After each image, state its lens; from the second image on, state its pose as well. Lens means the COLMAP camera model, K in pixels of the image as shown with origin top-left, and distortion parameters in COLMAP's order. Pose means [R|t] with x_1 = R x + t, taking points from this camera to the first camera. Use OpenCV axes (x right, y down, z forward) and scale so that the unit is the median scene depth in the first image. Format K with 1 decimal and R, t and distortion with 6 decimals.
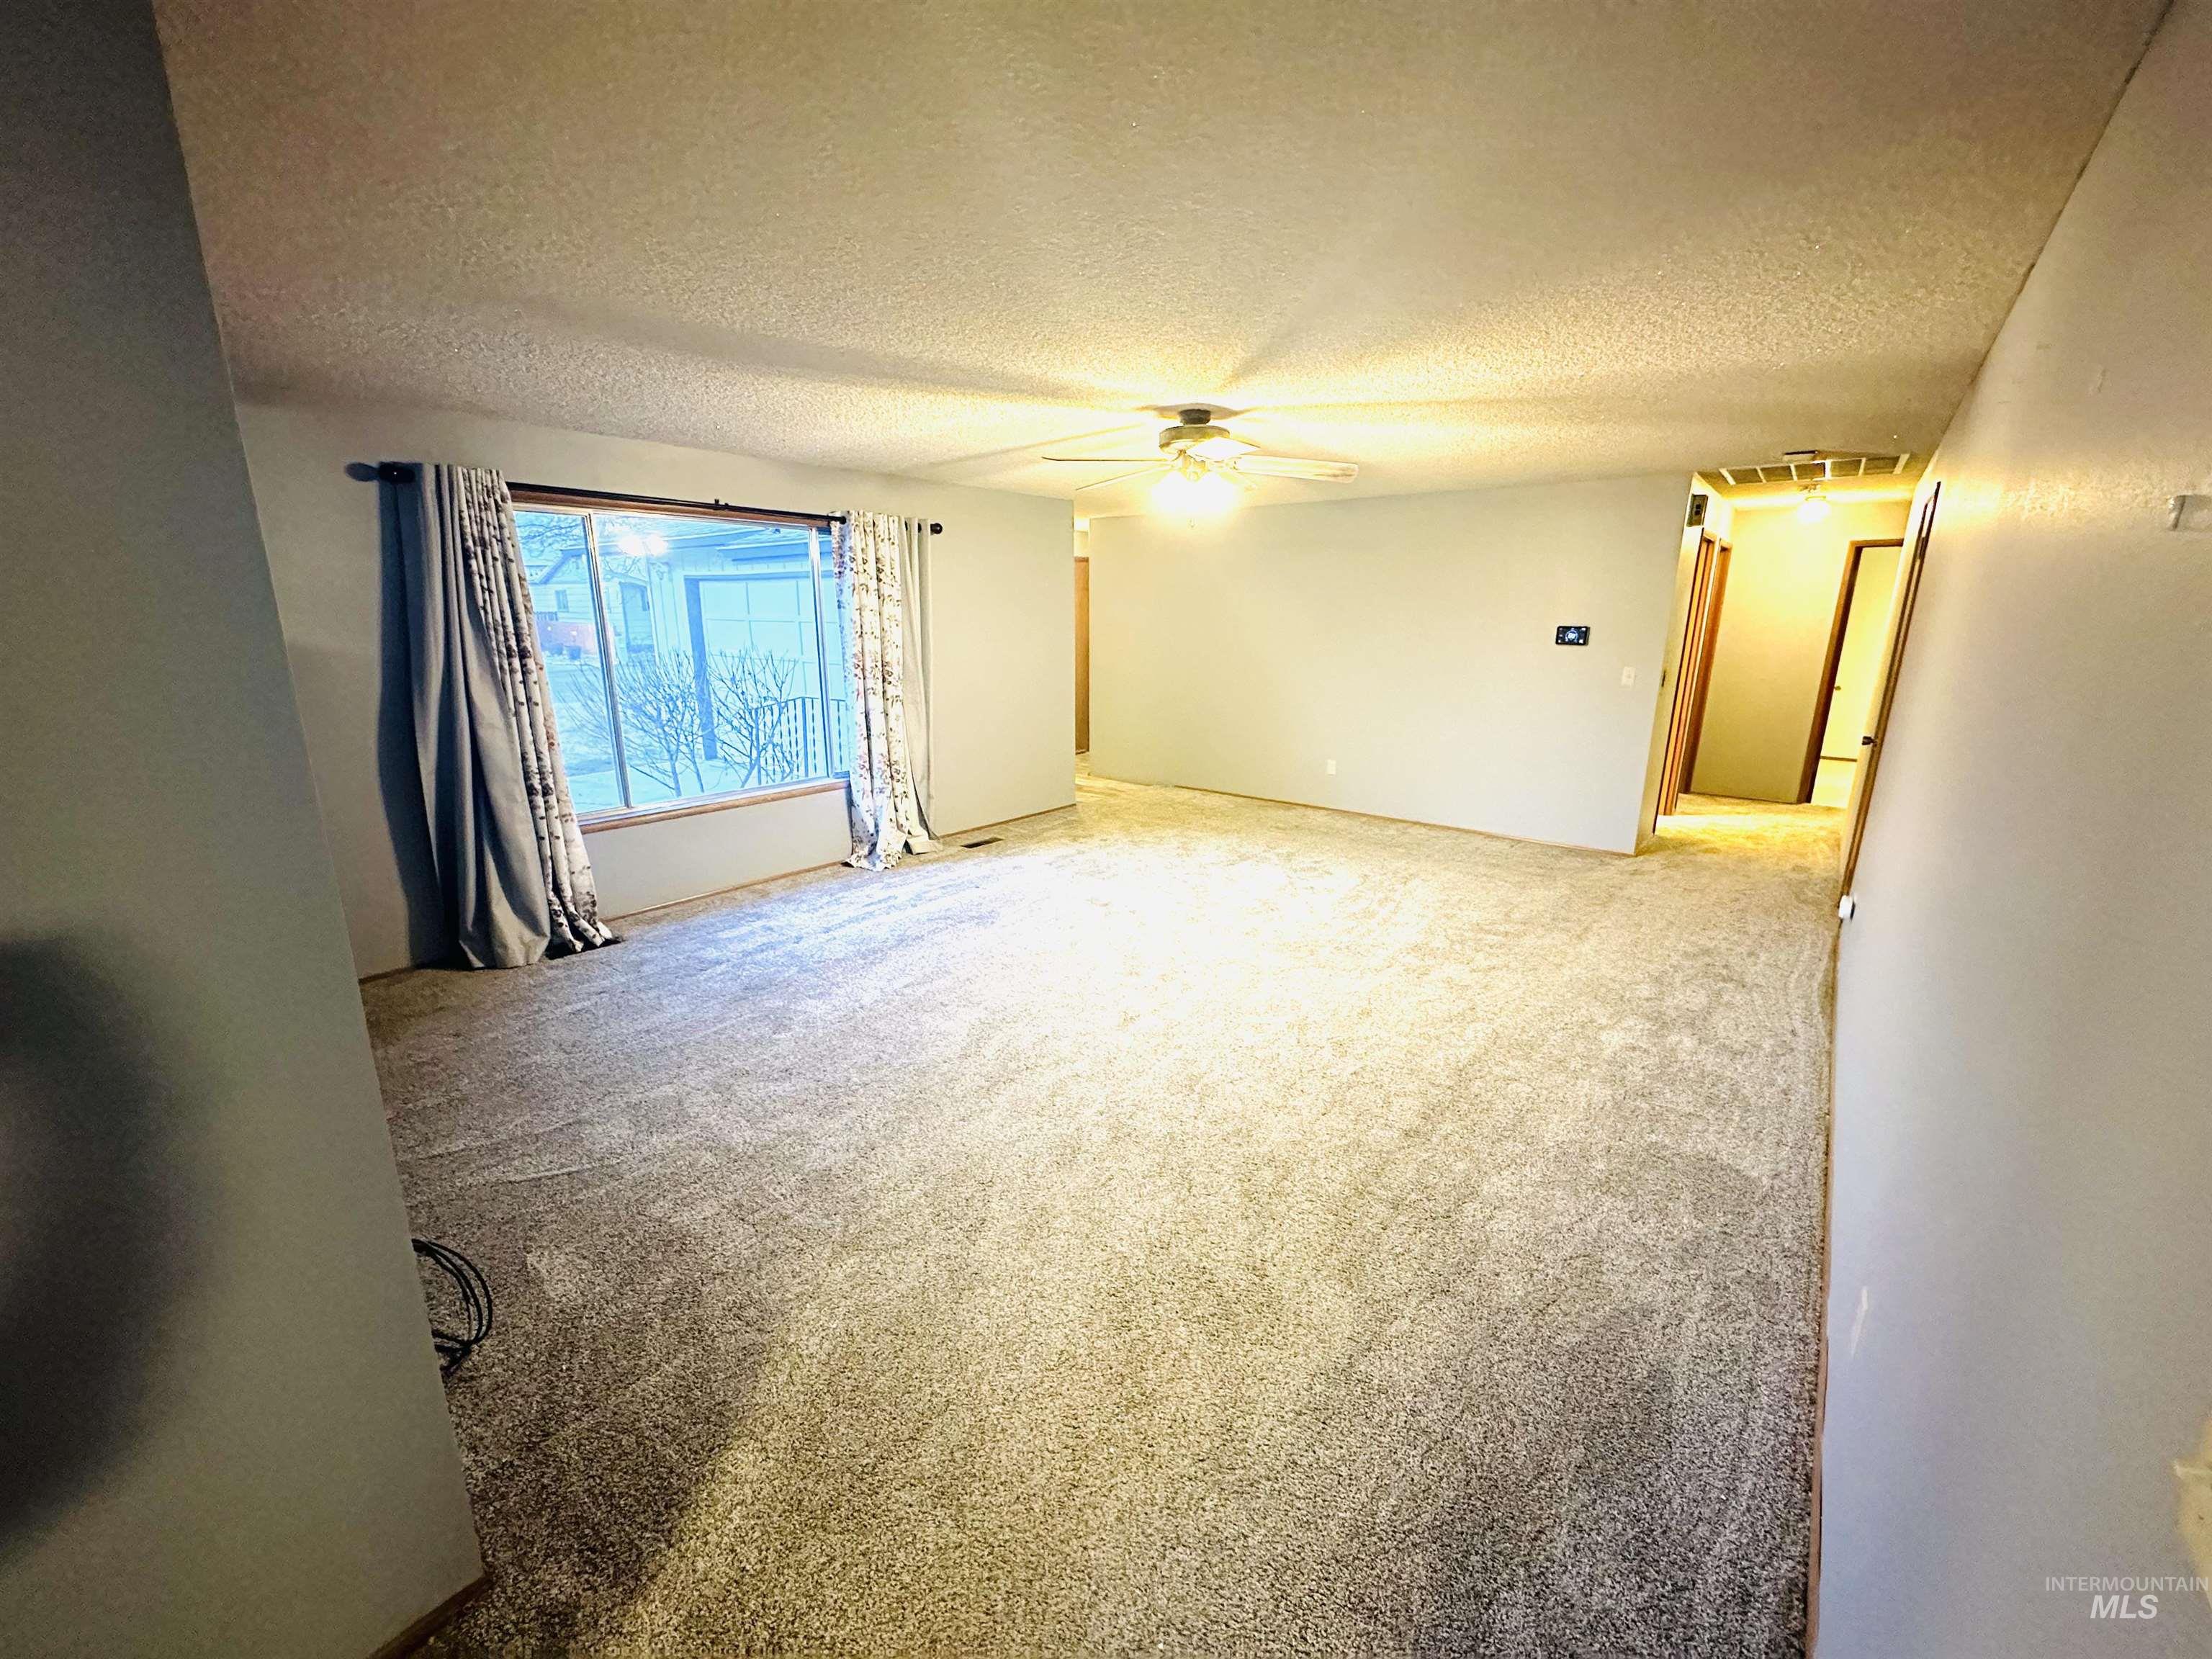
lens RADIAL K [[880.1, 0, 1107.9], [0, 880.1, 835.3], [0, 0, 1]] dist [-0.003546, 0.000932]
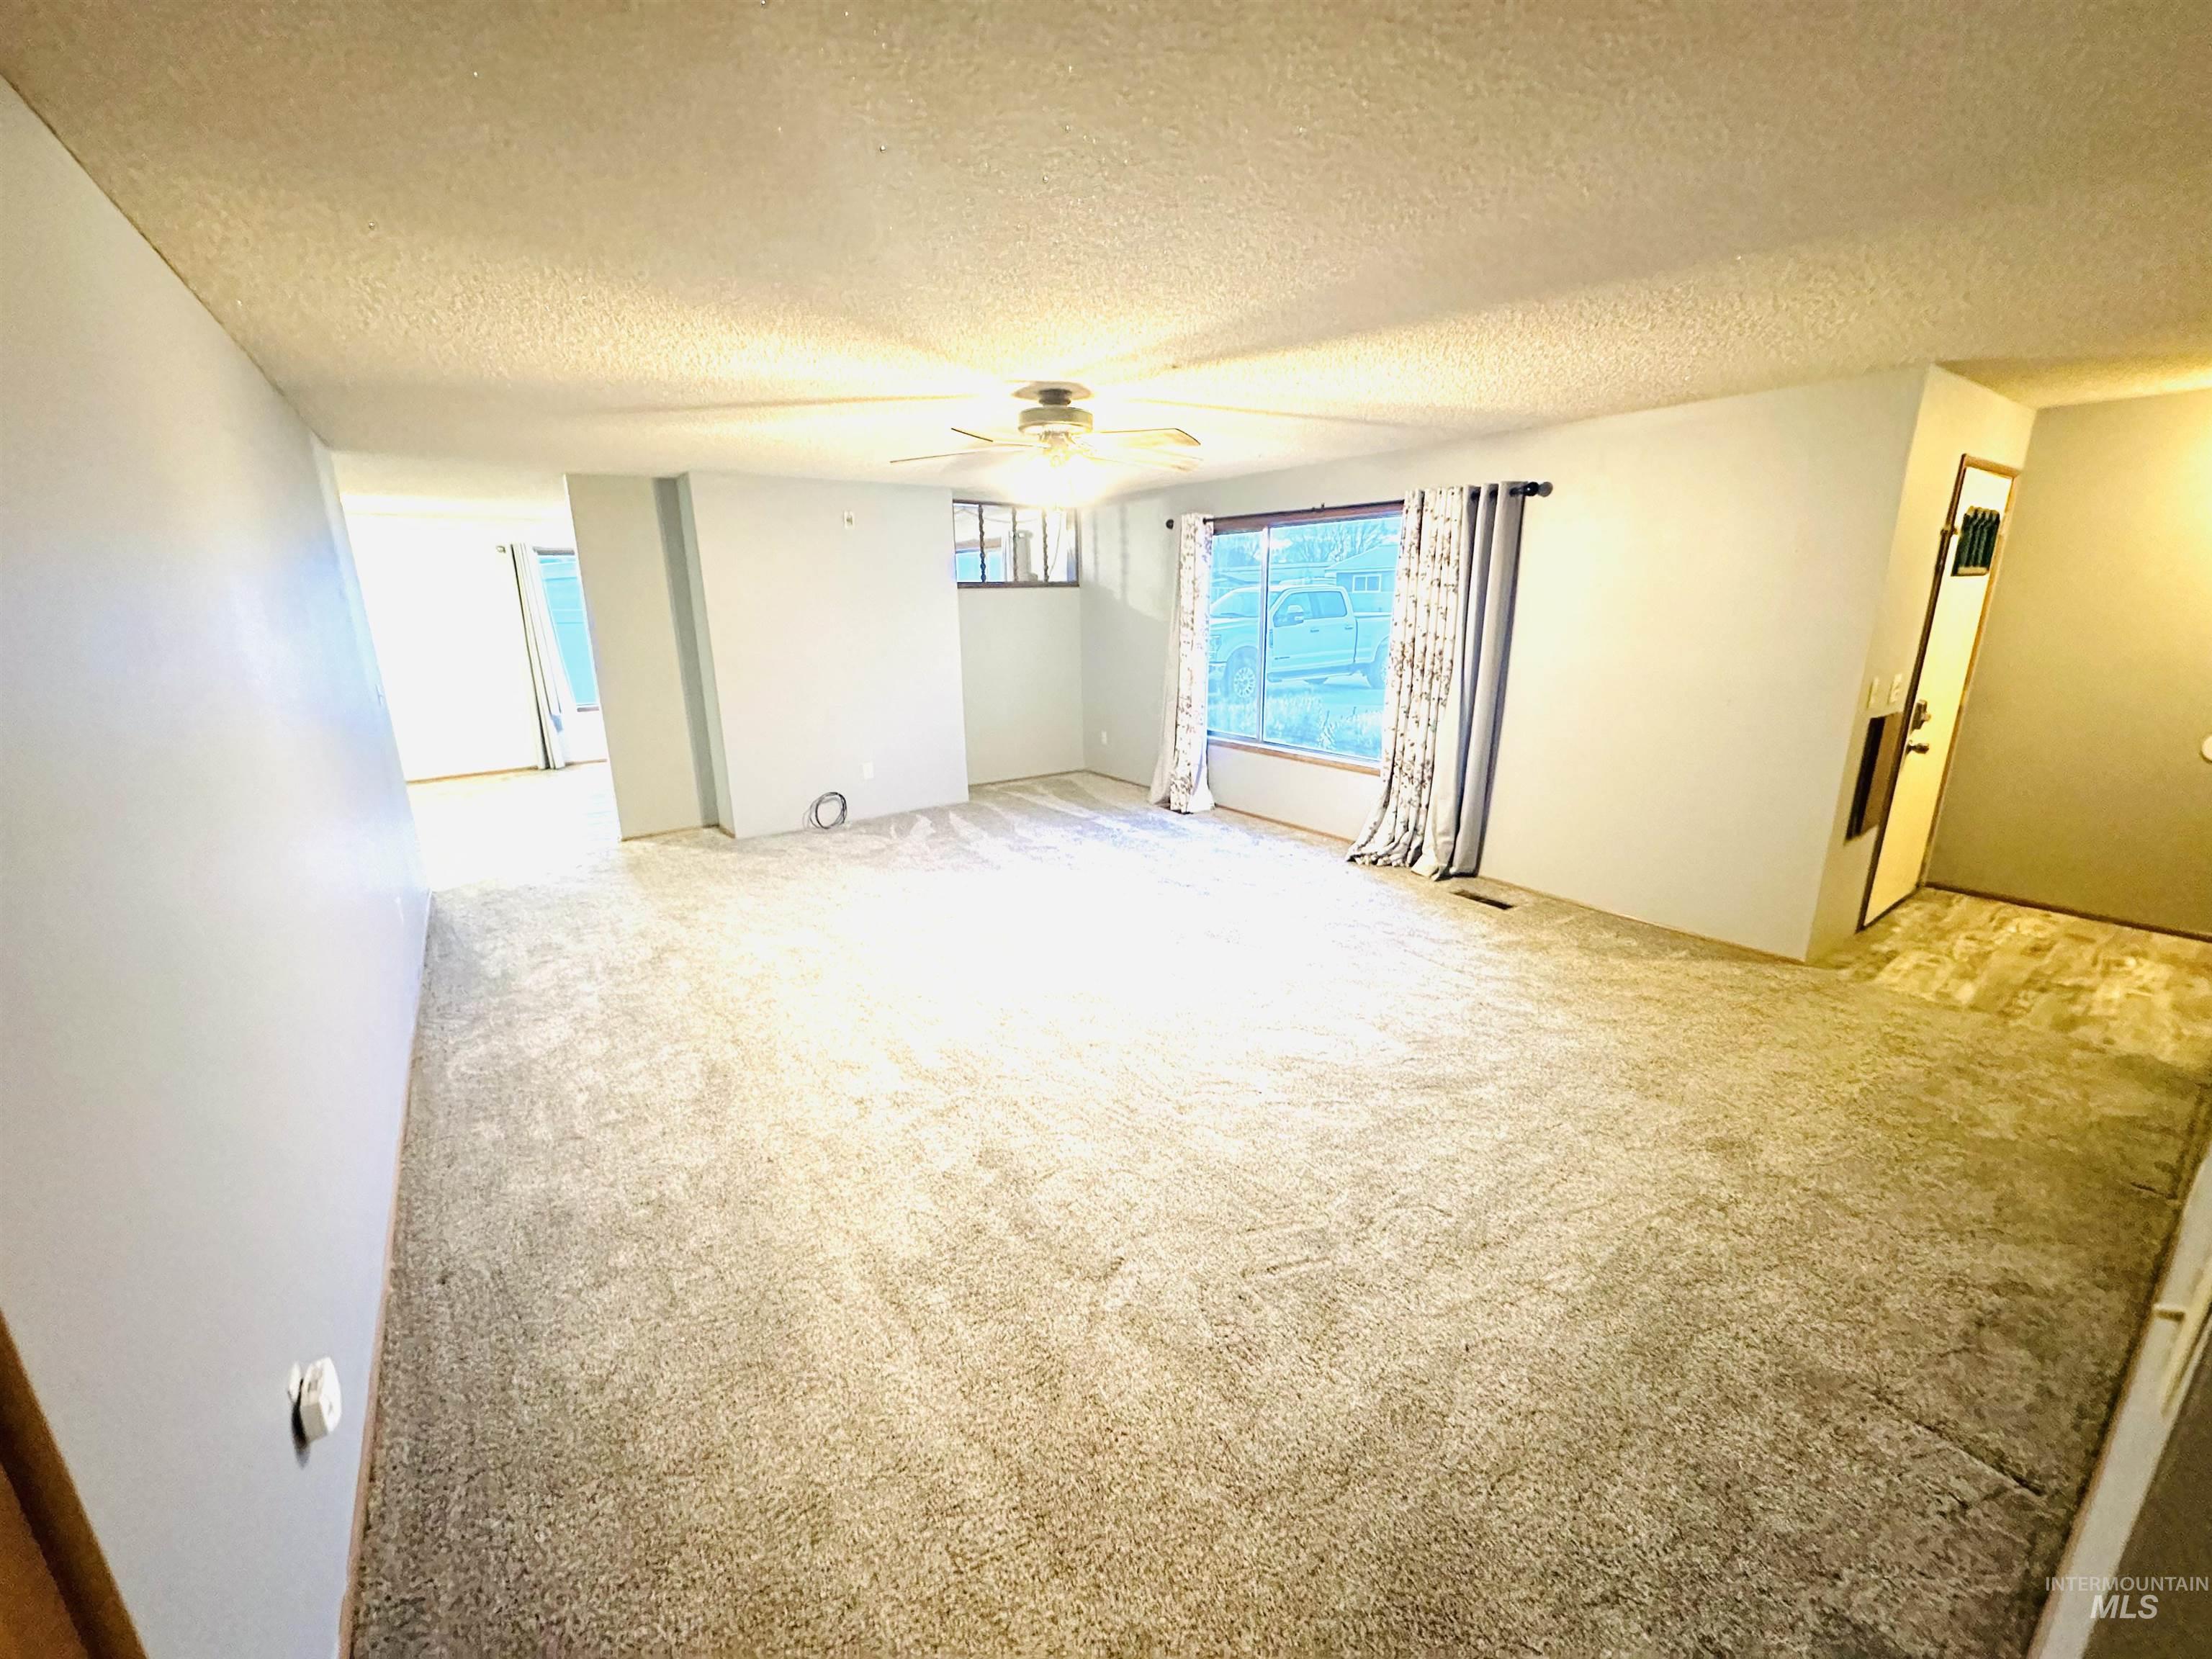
lens RADIAL K [[880.1, 0, 1098.5], [0, 880.1, 836.2], [0, 0, 1]] dist [-0.003546, 0.000932]
pose [[-0.284981, 0.255773, -0.923778, 0.732167], [-0.226283, 0.918550, 0.324133, -0.243841], [0.931441, 0.301407, -0.203893, 0.934639]]
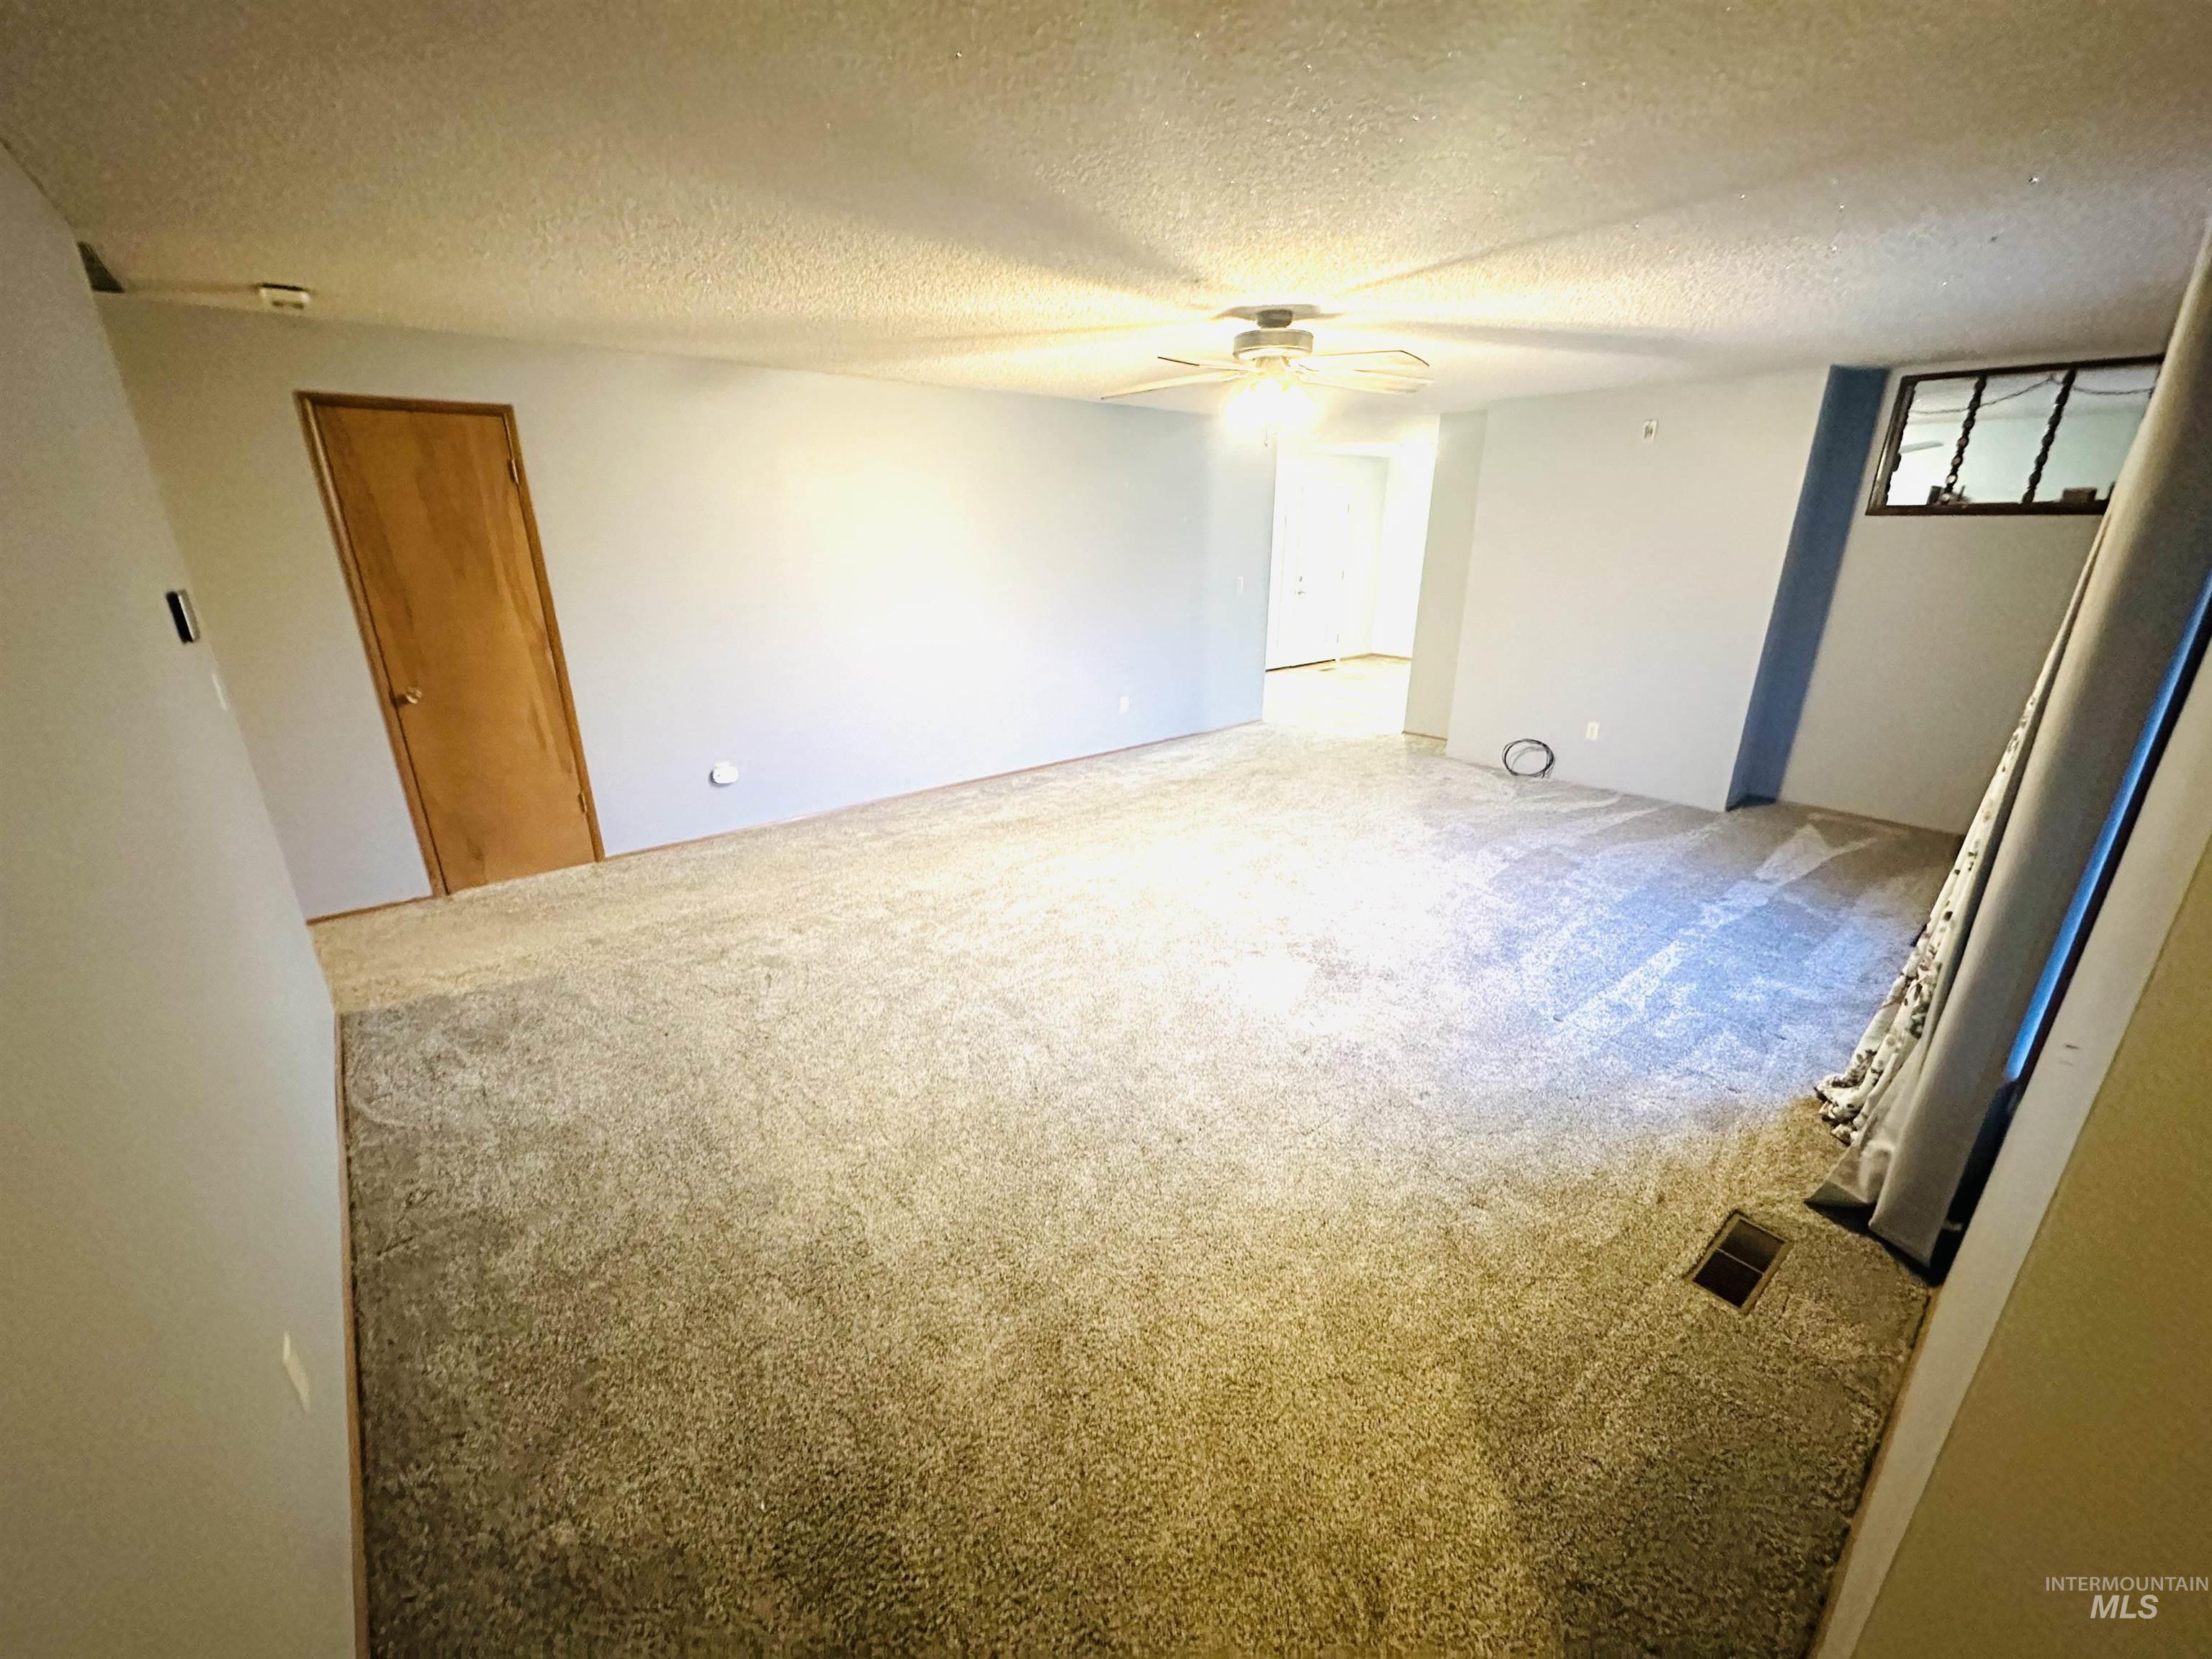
lens RADIAL K [[880.1, 0, 1102.1], [0, 880.1, 829.8], [0, 0, 1]] dist [-0.003546, 0.000932]
pose [[-0.981570, -0.066052, 0.179323, 0.059937], [0.045243, 0.831367, 0.553878, -0.369193], [-0.185668, 0.551784, -0.813057, 1.386003]]
